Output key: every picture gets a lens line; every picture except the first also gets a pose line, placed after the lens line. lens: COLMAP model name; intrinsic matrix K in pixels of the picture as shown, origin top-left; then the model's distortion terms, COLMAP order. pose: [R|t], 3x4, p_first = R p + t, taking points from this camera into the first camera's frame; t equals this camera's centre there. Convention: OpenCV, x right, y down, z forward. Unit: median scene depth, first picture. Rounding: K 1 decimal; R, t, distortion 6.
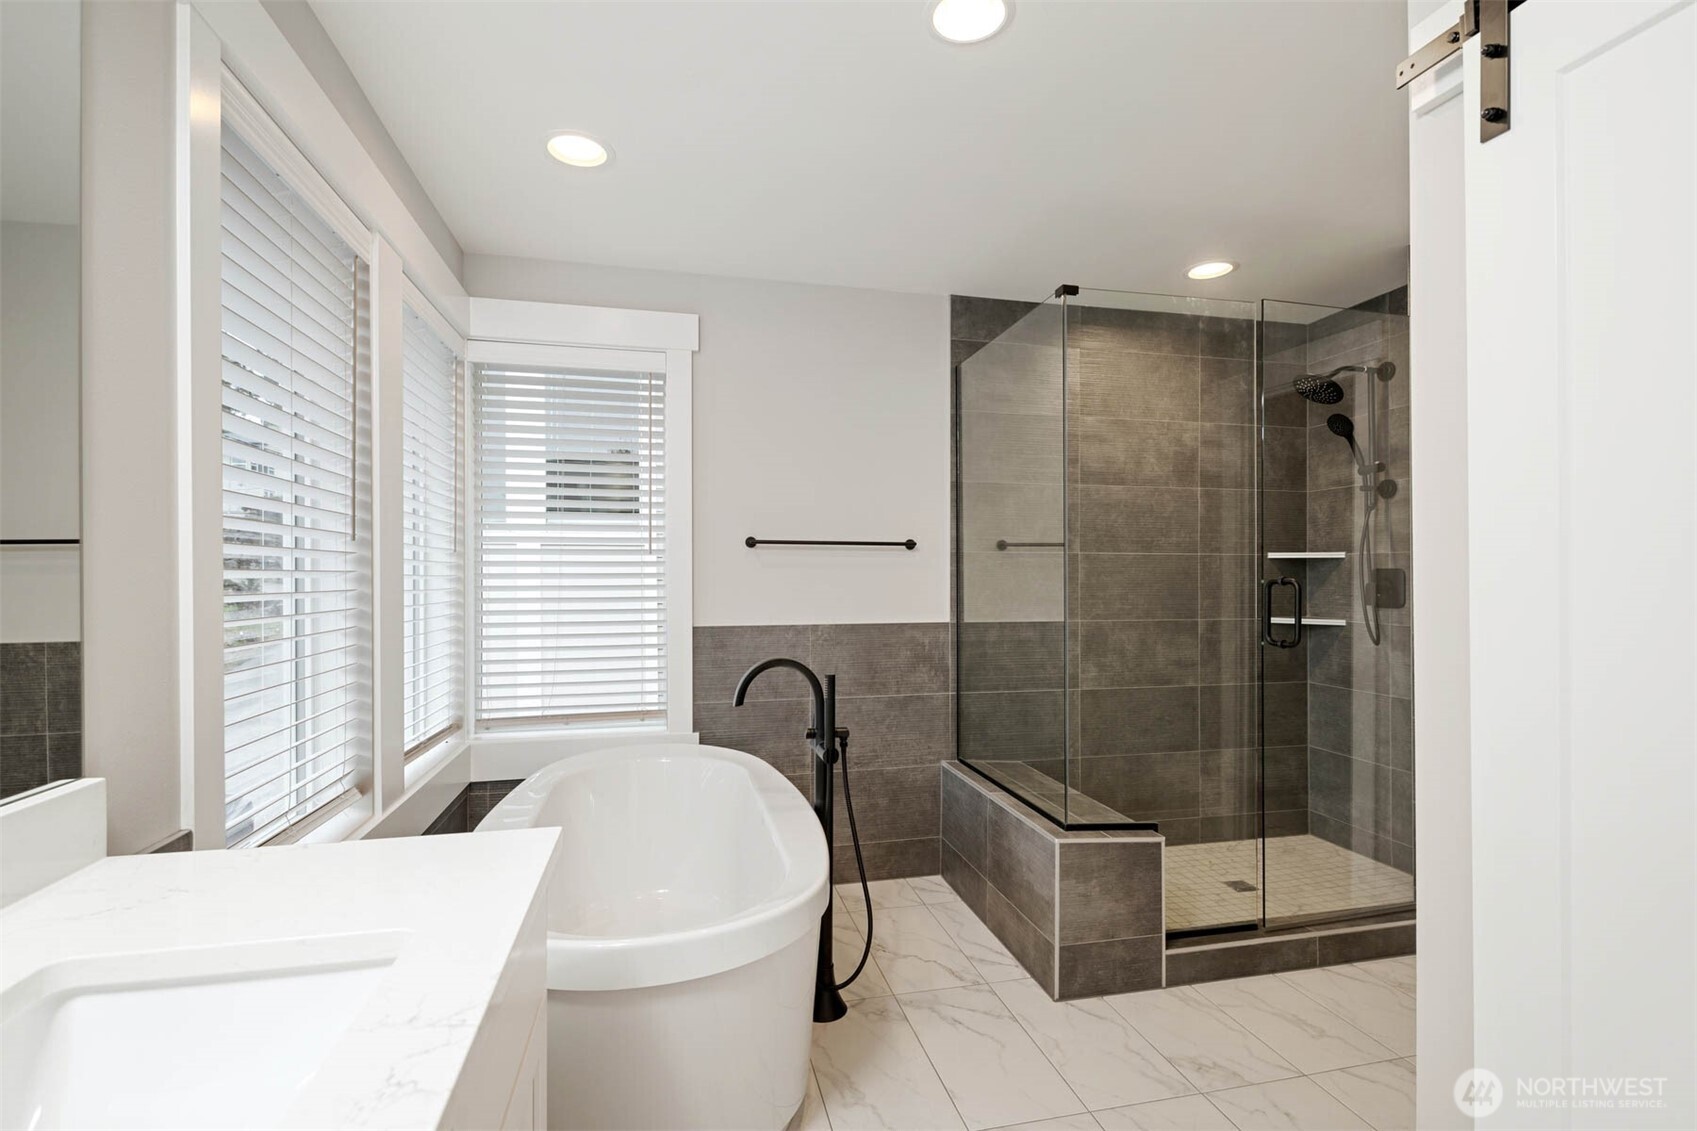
lens RADIAL K [[788.9, 0, 846.9], [0, 788.9, 573.6], [0, 0, 1]] dist [0.022936, -0.000014]
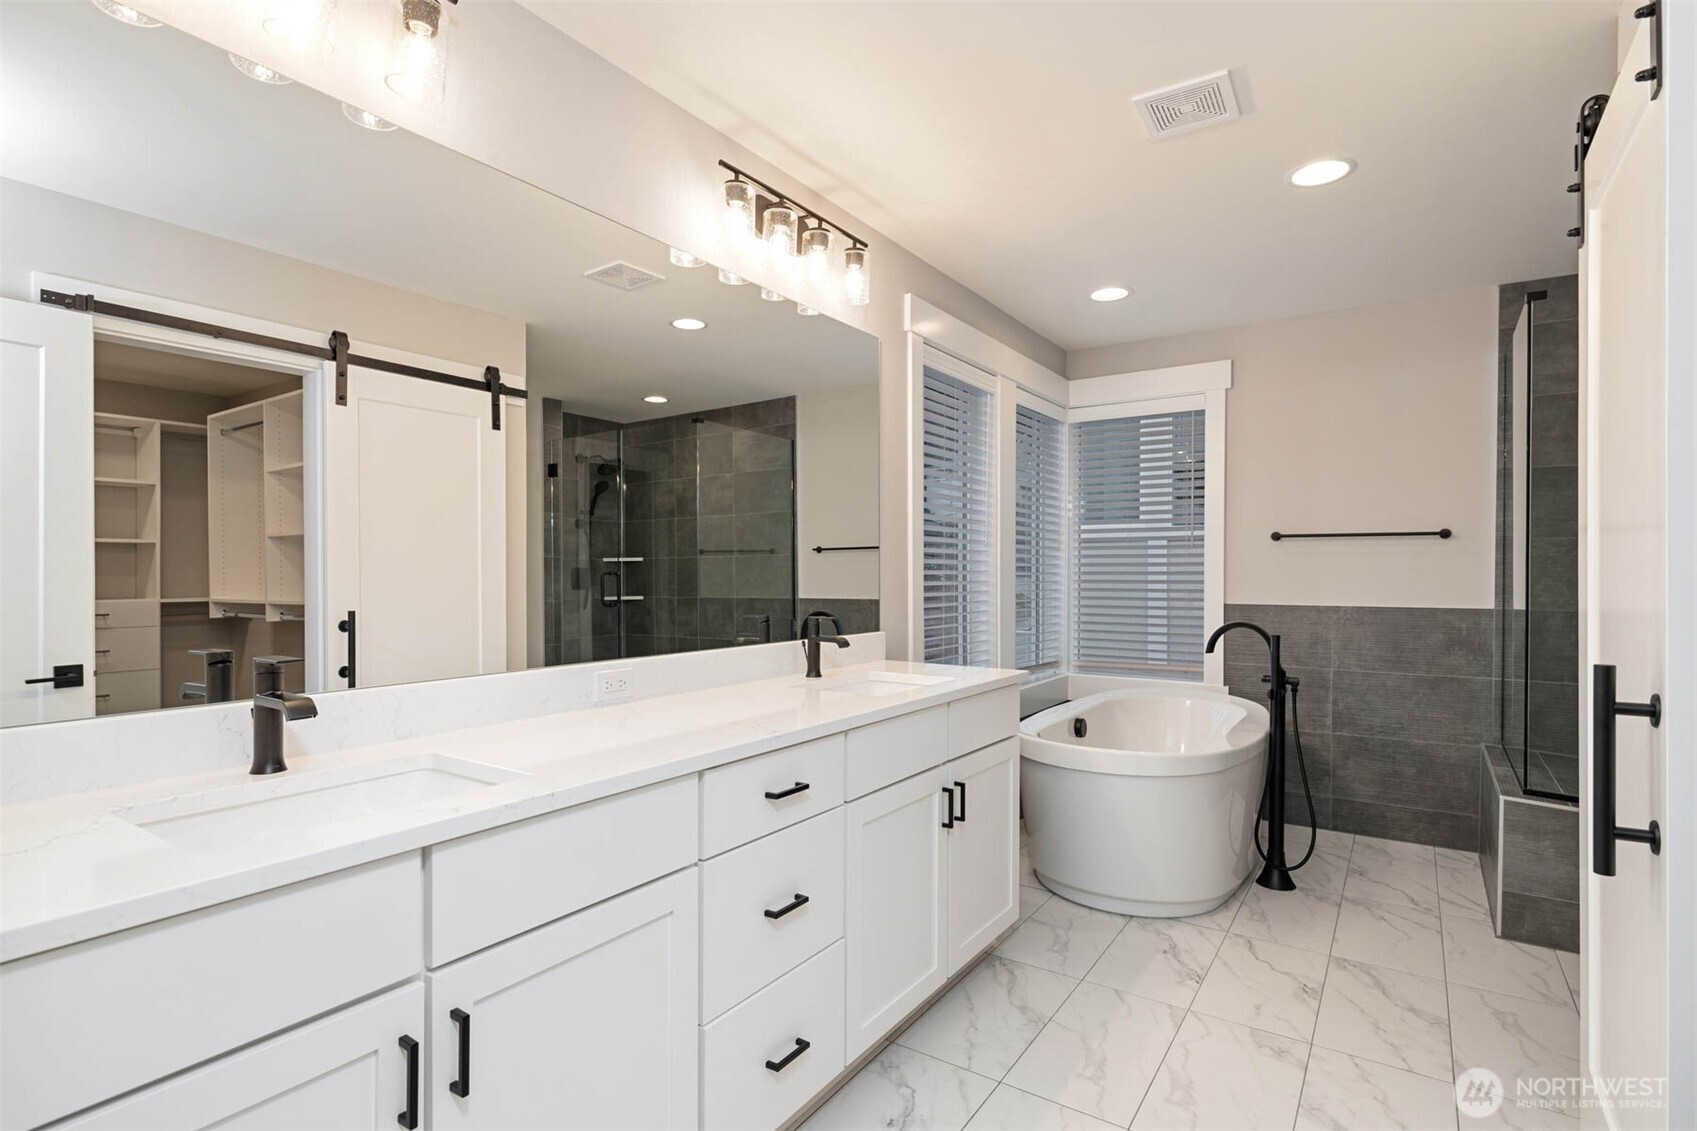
lens RADIAL K [[815.1, 0, 848.5], [0, 815.1, 565.5], [0, 0, 1]] dist [-0.003112, -0.001505]
pose [[0.672897, -0.004561, -0.739723, 0.360449], [-0.000362, 0.999979, -0.006495, 0.013347], [0.739737, 0.004638, 0.672881, -0.331284]]
